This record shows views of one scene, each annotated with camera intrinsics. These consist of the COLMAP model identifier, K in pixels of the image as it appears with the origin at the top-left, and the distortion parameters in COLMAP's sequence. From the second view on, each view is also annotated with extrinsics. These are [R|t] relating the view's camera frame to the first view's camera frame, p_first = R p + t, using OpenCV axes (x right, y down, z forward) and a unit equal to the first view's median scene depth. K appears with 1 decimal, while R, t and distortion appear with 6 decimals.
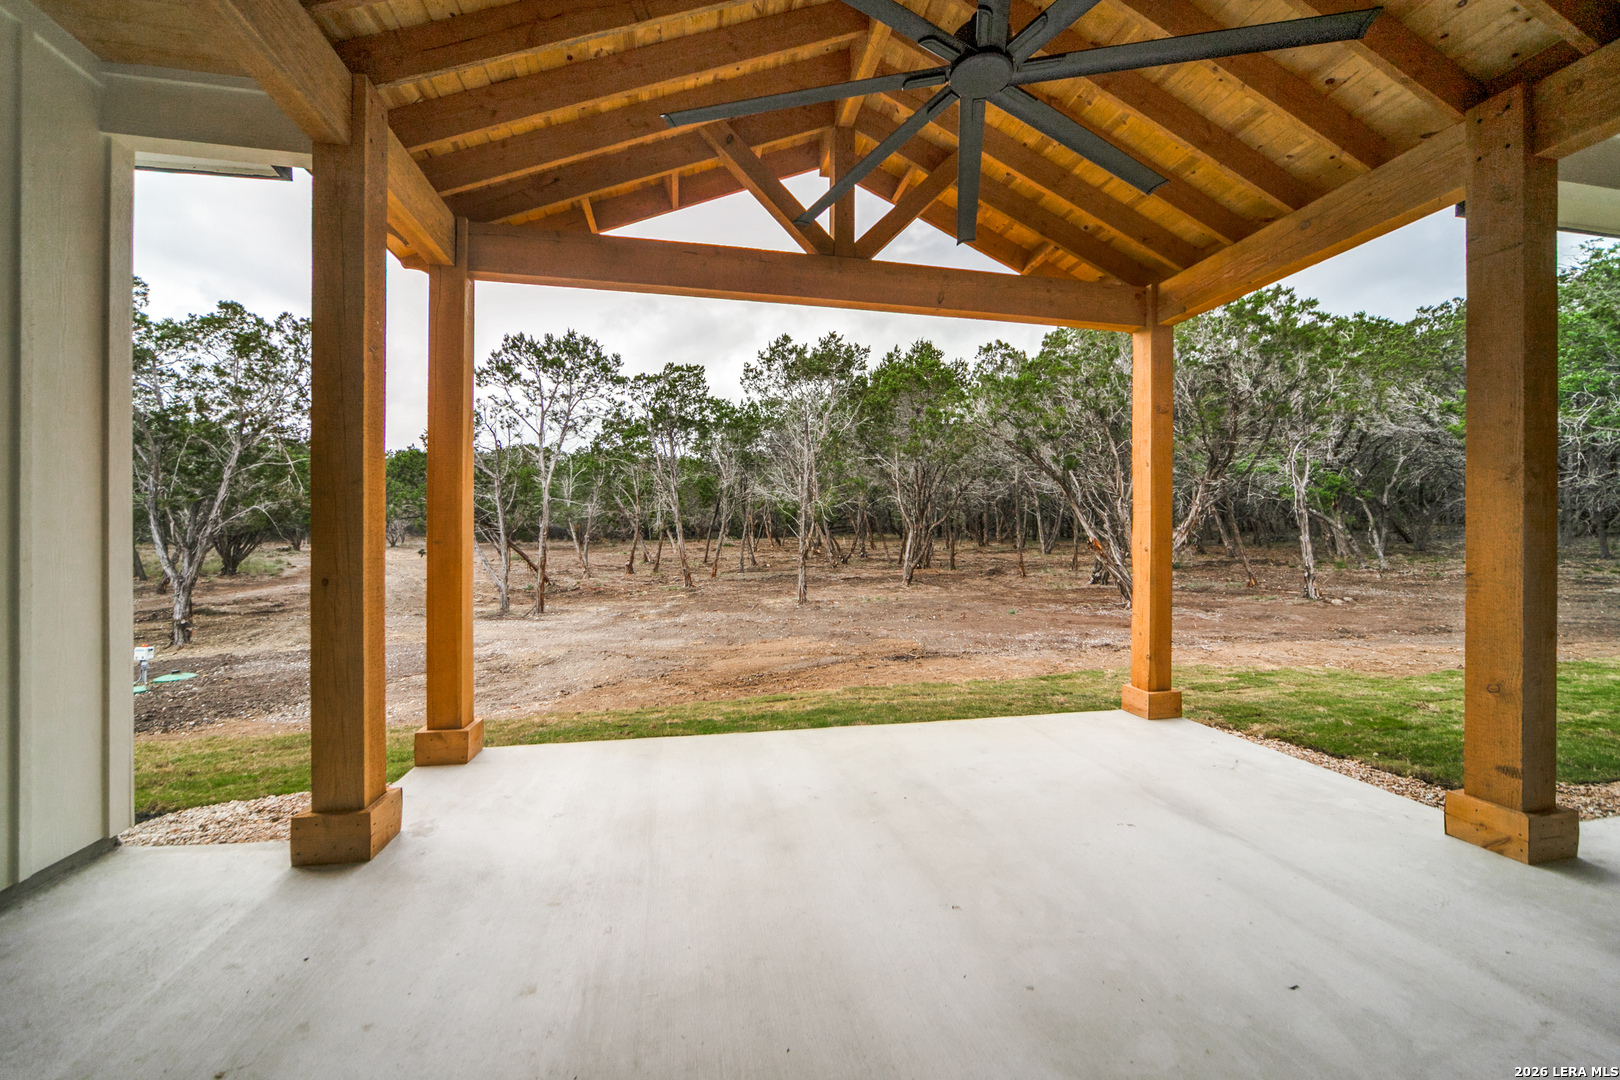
lens RADIAL K [[687.0, 0, 810.0], [0, 687.0, 540.0], [0, 0, 1]] dist [-0.000909, 0.000242]
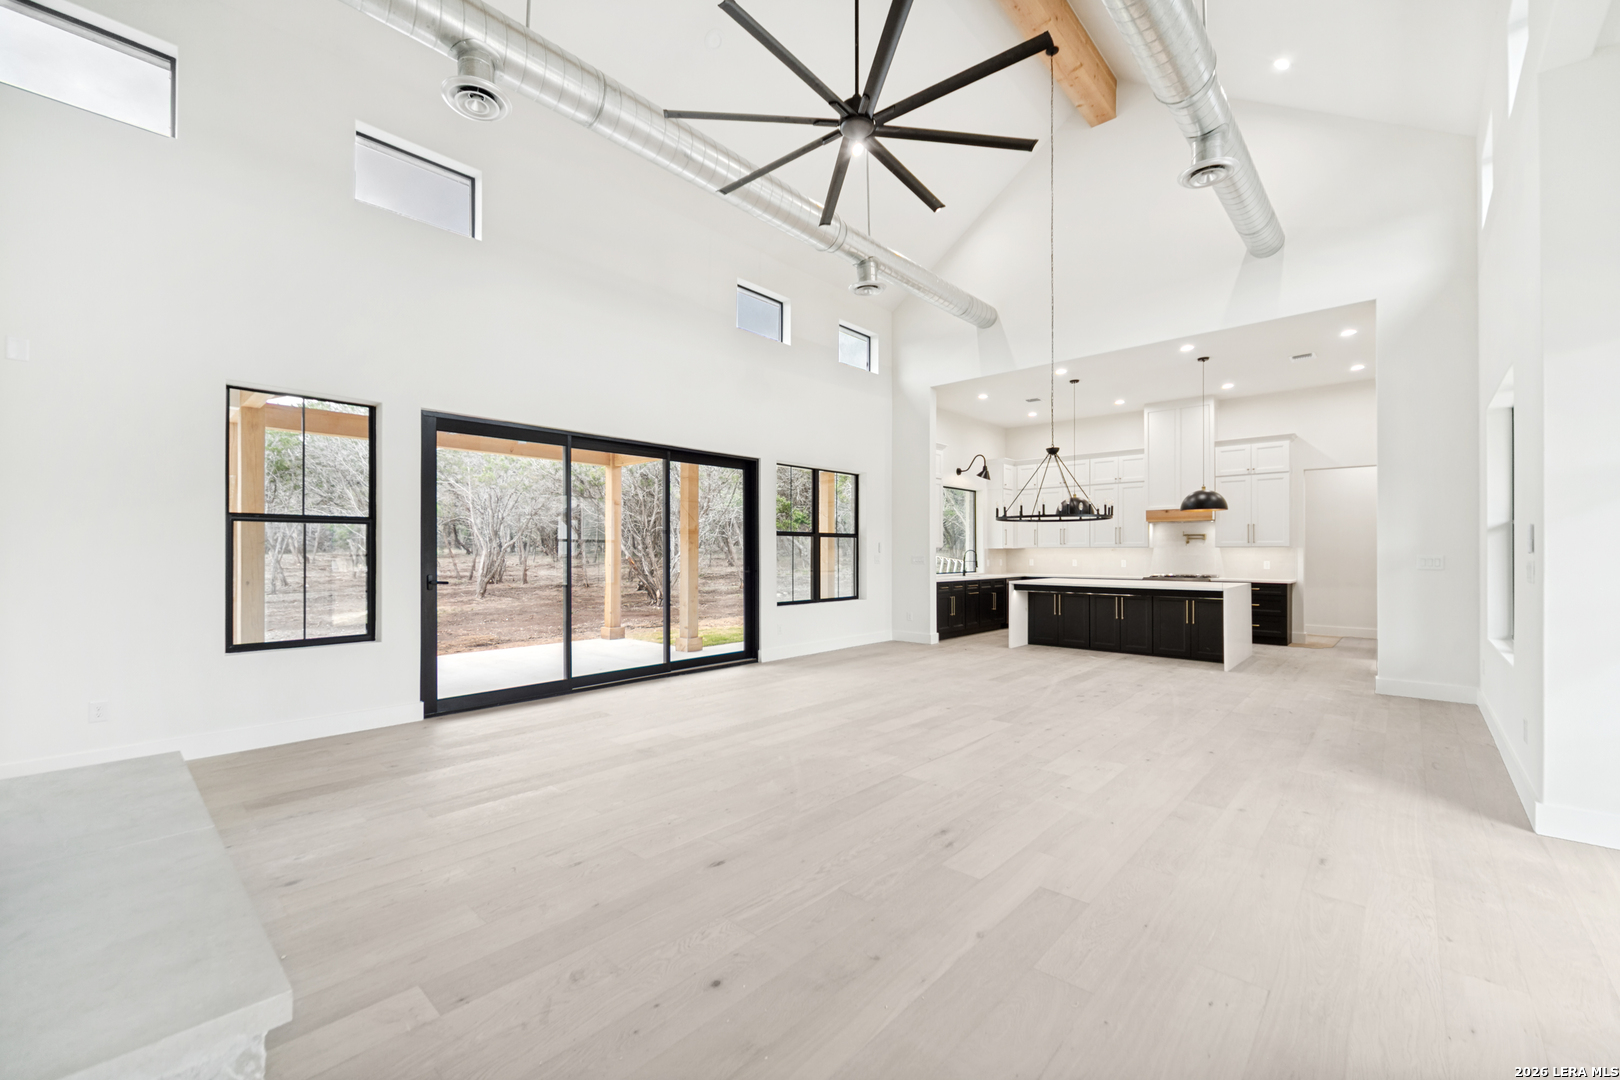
lens RADIAL K [[656.6, 0, 810.0], [0, 656.6, 540.0], [0, 0, 1]] dist [-0.000503, -0.011465]
pose [[0.818556, 0.007216, 0.574382, -0.032573], [0.005911, 0.999762, -0.020984, -0.002724], [-0.574397, 0.020572, 0.818319, -0.177476]]
